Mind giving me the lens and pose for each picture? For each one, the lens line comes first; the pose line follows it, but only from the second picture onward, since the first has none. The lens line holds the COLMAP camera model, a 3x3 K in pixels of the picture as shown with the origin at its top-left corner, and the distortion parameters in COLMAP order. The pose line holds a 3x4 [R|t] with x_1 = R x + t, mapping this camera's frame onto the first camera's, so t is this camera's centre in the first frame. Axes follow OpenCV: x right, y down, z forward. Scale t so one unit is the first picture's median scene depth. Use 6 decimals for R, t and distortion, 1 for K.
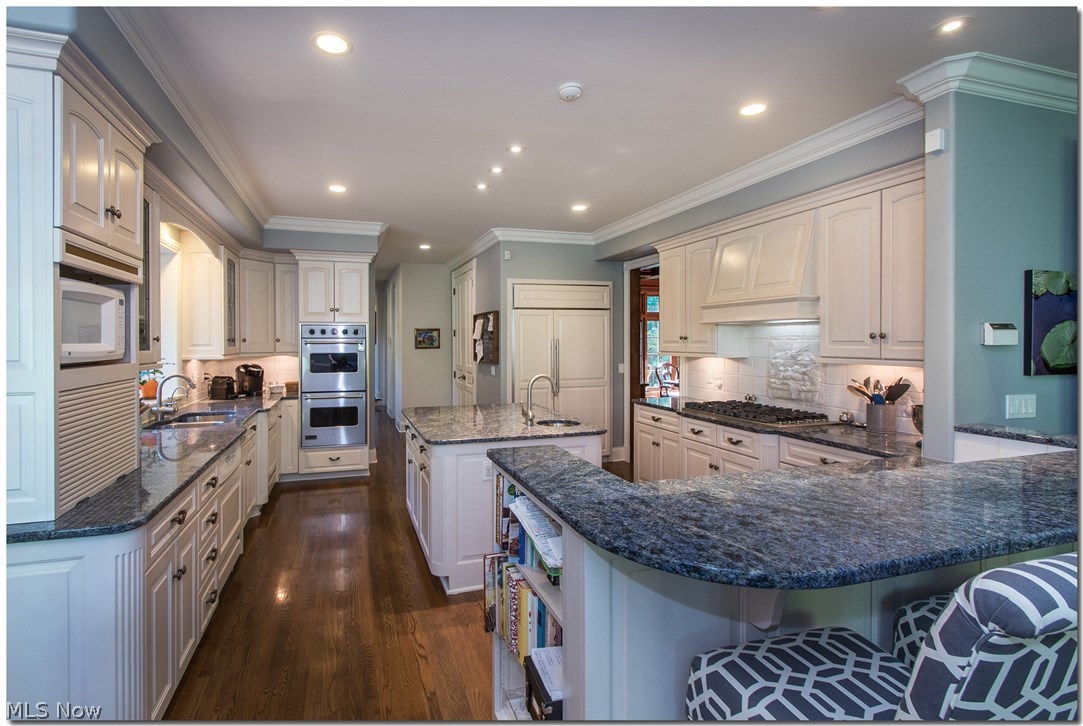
lens RADIAL K [[493.3, 0, 493.6], [0, 493.3, 344.1], [0, 0, 1]] dist [-0.002995, 0.001109]
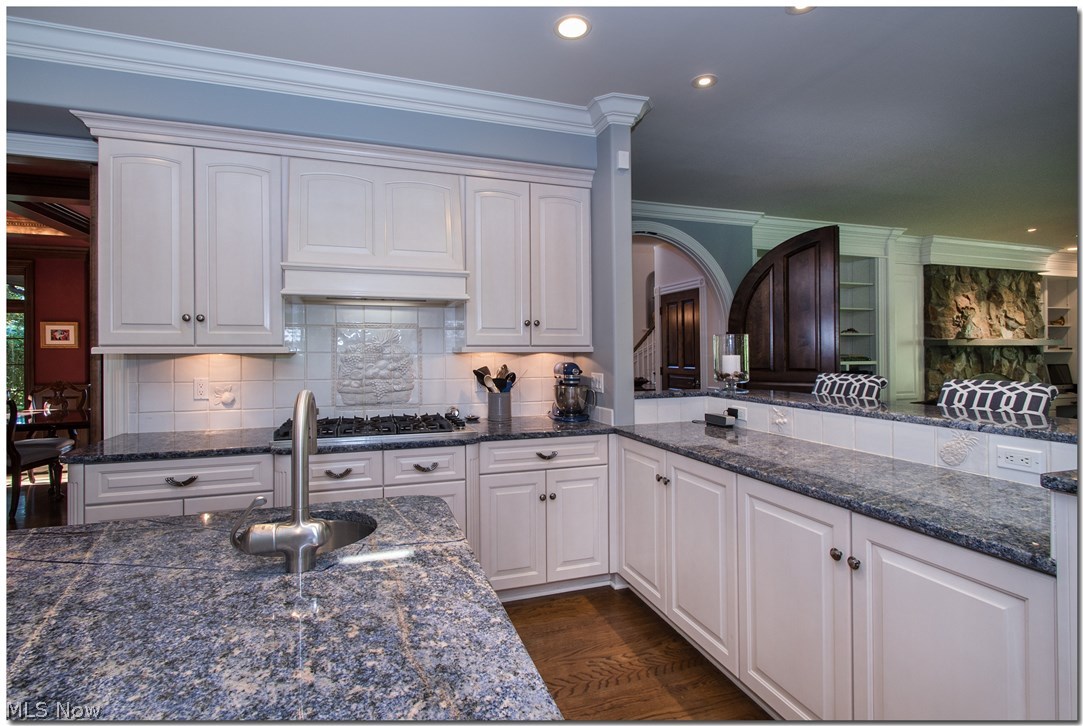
lens RADIAL K [[493.3, 0, 511.5], [0, 493.3, 351.5], [0, 0, 1]] dist [-0.002995, 0.001109]
pose [[-0.003957, -0.001388, 0.999991, -0.187131], [0.009564, 0.999953, 0.001426, 0.030185], [-0.999946, 0.009570, -0.003943, 0.792502]]
